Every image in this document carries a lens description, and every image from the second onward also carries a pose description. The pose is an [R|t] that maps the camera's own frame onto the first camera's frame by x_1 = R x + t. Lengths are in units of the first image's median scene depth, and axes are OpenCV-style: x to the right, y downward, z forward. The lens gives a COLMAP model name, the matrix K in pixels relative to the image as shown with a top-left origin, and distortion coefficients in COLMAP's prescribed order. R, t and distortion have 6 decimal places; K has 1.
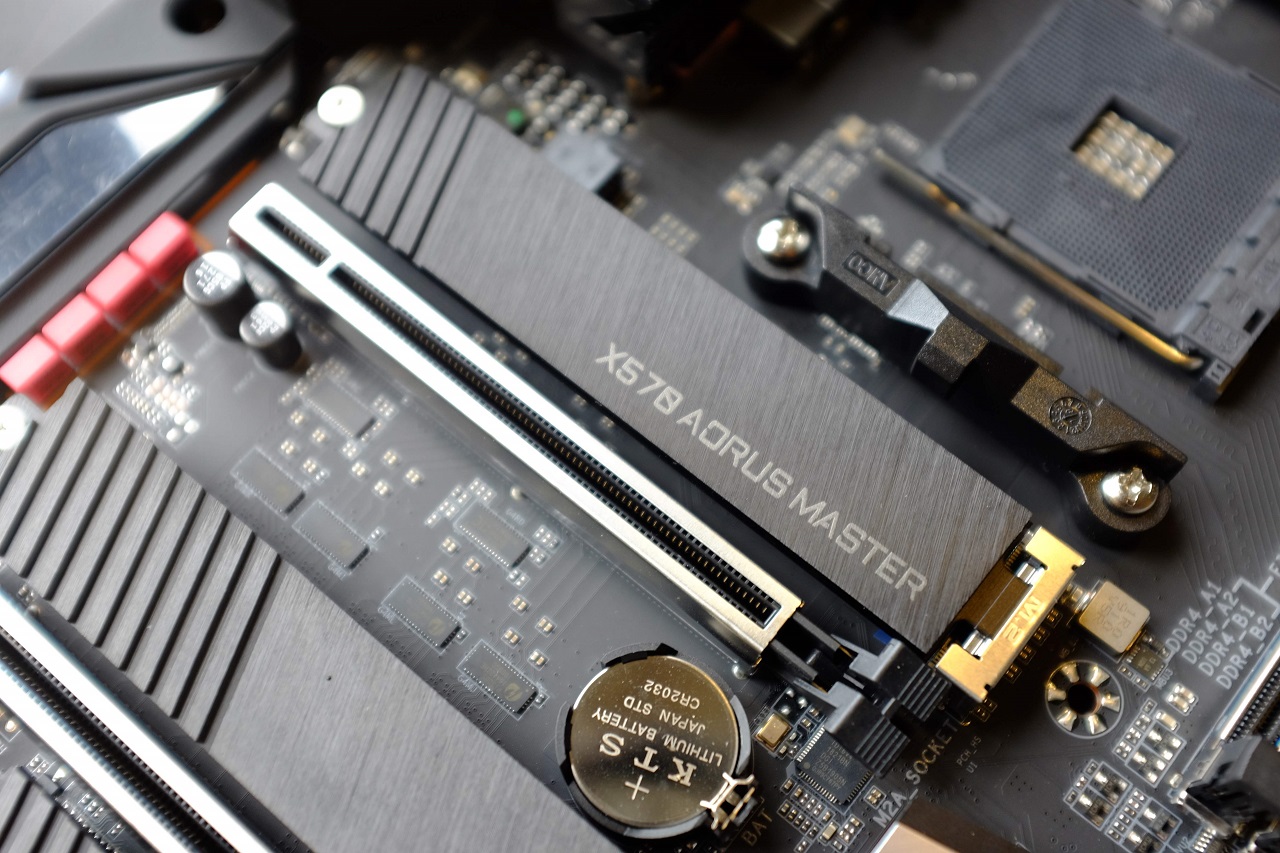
lens RADIAL K [[1343.2, 0, 640.0], [0, 1343.2, 426.5], [0, 0, 1]] dist [-0.154972, 0.330639]
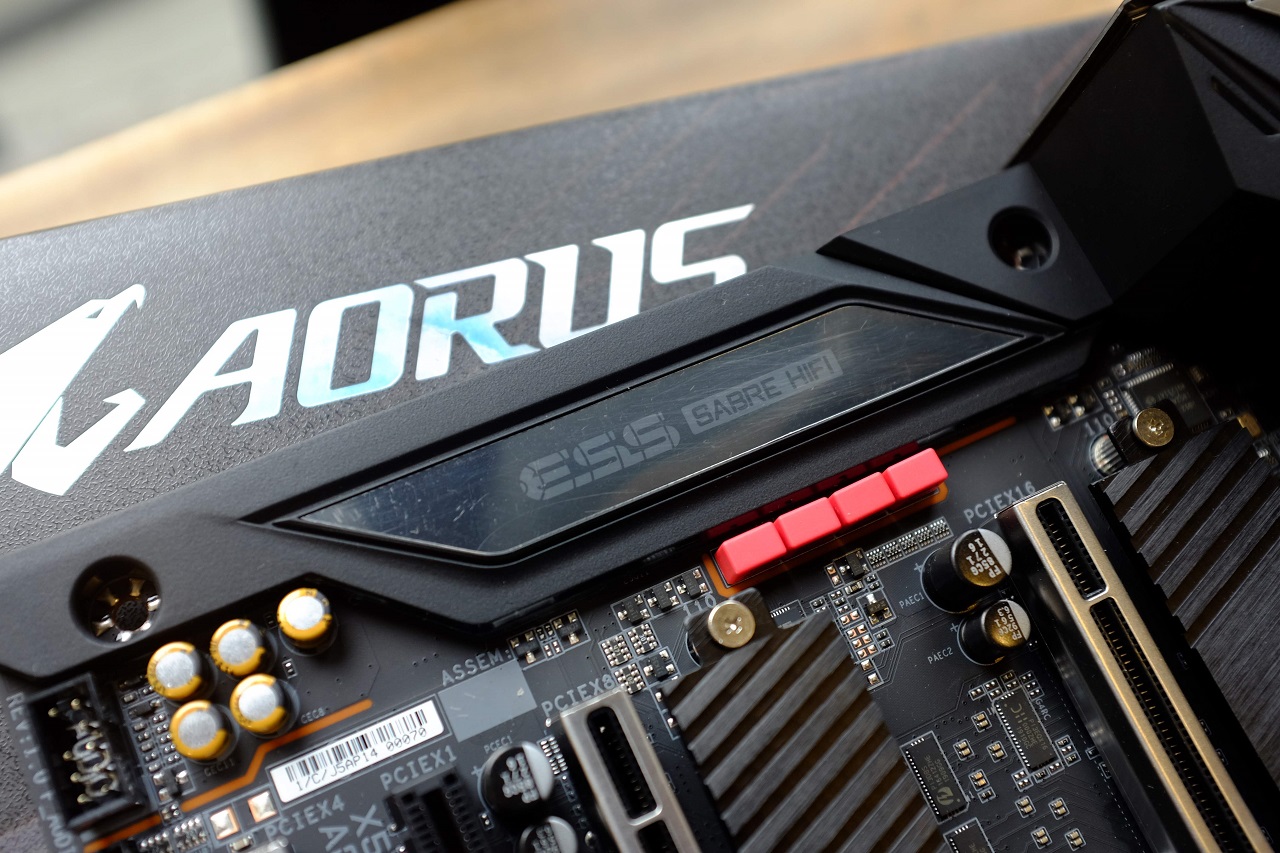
lens RADIAL K [[1343.2, 0, 640.0], [0, 1343.2, 426.5], [0, 0, 1]] dist [-0.154972, 0.330639]
pose [[0.898139, 0.437614, -0.042904, -0.565048], [-0.437032, 0.899162, 0.022613, -0.117044], [0.048474, -0.001559, 0.998823, 0.061933]]
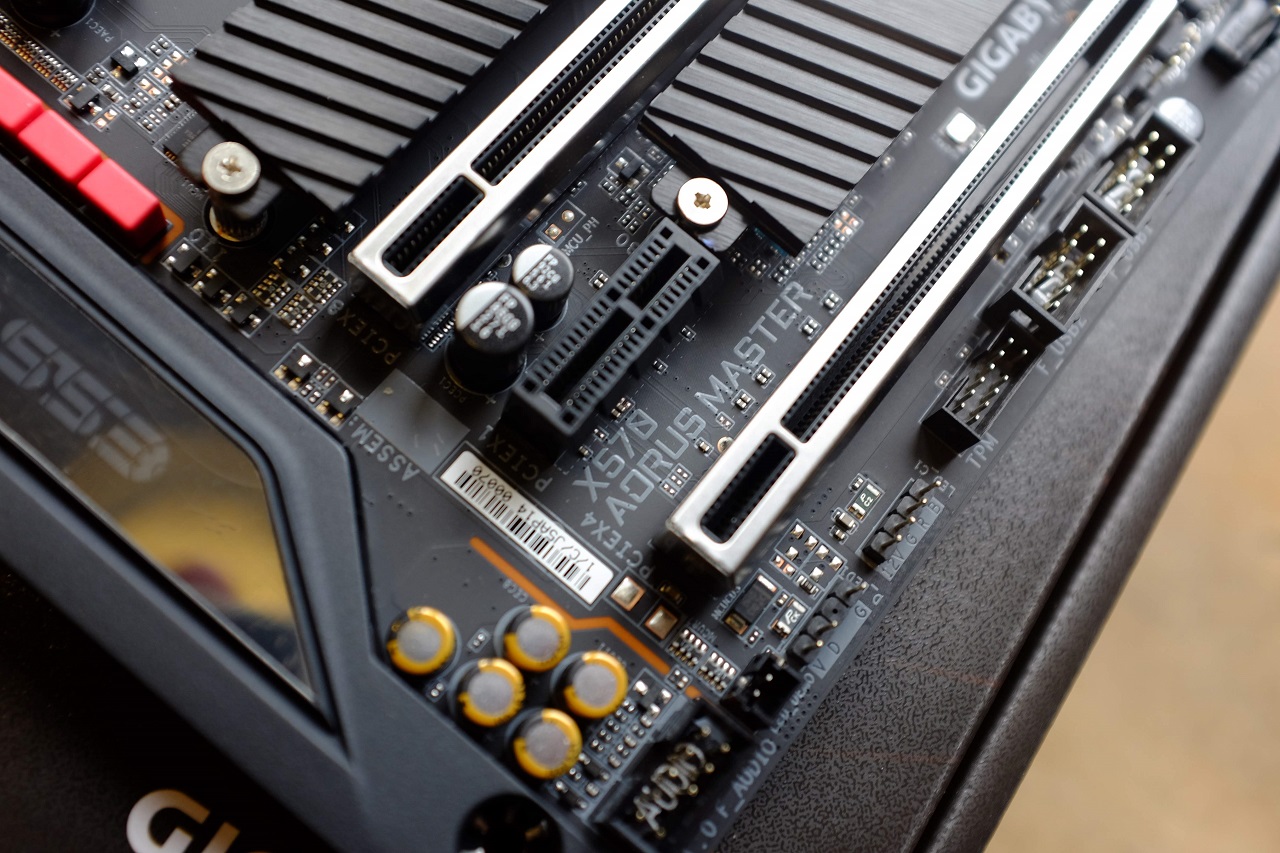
lens RADIAL K [[1343.2, 0, 640.0], [0, 1343.2, 426.5], [0, 0, 1]] dist [-0.154972, 0.330639]
pose [[-0.009035, -0.968864, 0.247430, -0.830948], [0.843020, 0.125701, 0.522989, -0.186331], [-0.537807, 0.213314, 0.815635, 0.260846]]
